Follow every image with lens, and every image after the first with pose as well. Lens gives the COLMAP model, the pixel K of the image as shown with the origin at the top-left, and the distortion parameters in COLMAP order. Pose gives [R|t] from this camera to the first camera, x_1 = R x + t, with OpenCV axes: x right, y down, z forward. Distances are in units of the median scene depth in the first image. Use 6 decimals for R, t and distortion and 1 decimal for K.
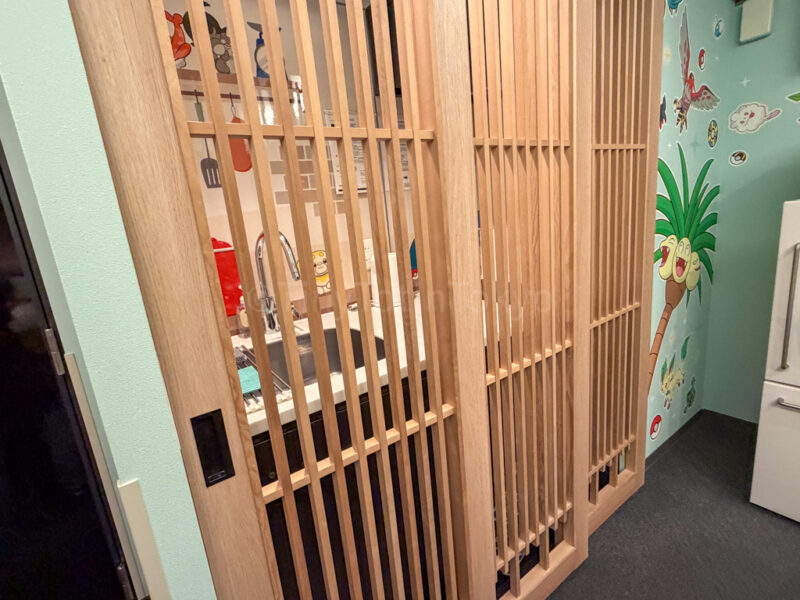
lens RADIAL K [[384.7, 0, 391.6], [0, 384.7, 296.8], [0, 0, 1]] dist [-0.020970, -0.000094]
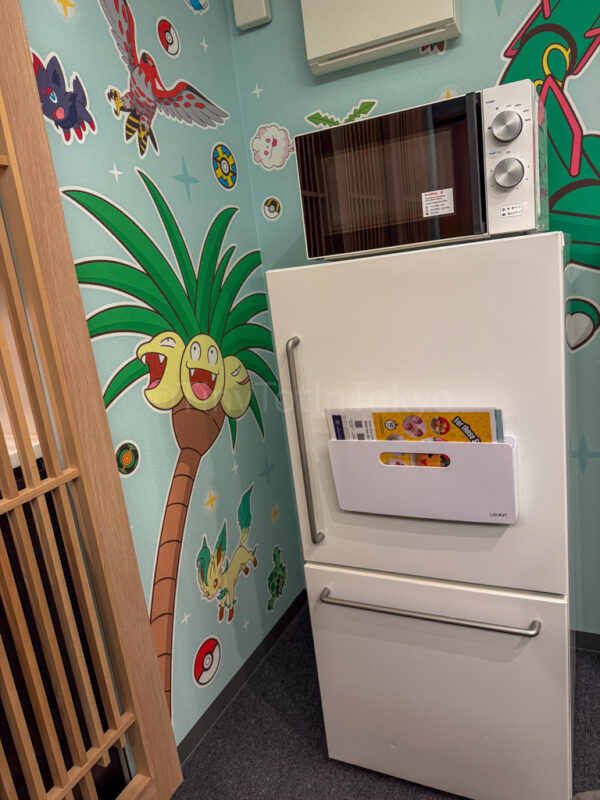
lens RADIAL K [[552.7, 0, 306.1], [0, 552.7, 397.8], [0, 0, 1]] dist [-0.014965, -0.012461]
pose [[0.862620, -0.113346, 0.492990, 0.499546], [0.138819, 0.990201, -0.015238, -0.021791], [-0.486431, 0.081581, 0.869902, 0.179854]]
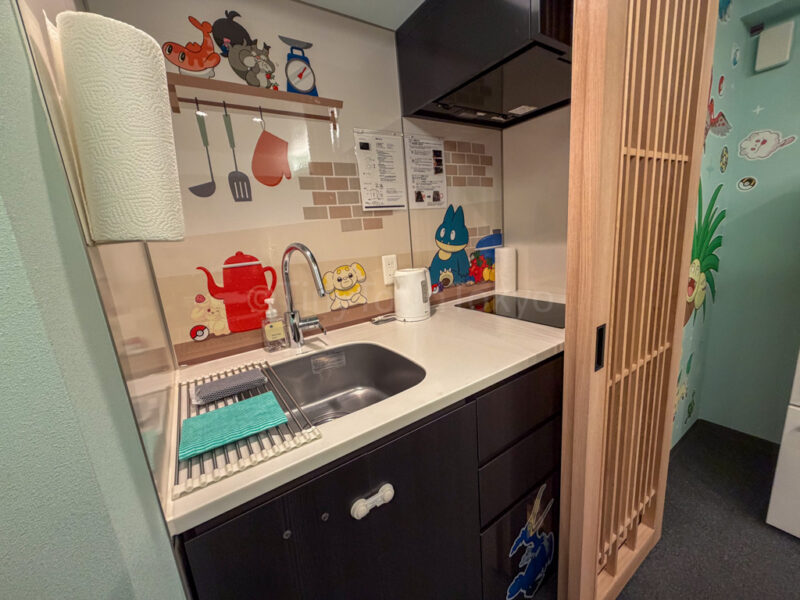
lens RADIAL K [[312.8, 0, 395.8], [0, 312.8, 297.9], [0, 0, 1]] dist [-0.019618, 0.000433]
pose [[0.999644, 0.020637, -0.016907, -0.034340], [-0.020752, 0.999762, -0.006665, -0.028339], [0.016766, 0.007014, 0.999835, 0.155010]]
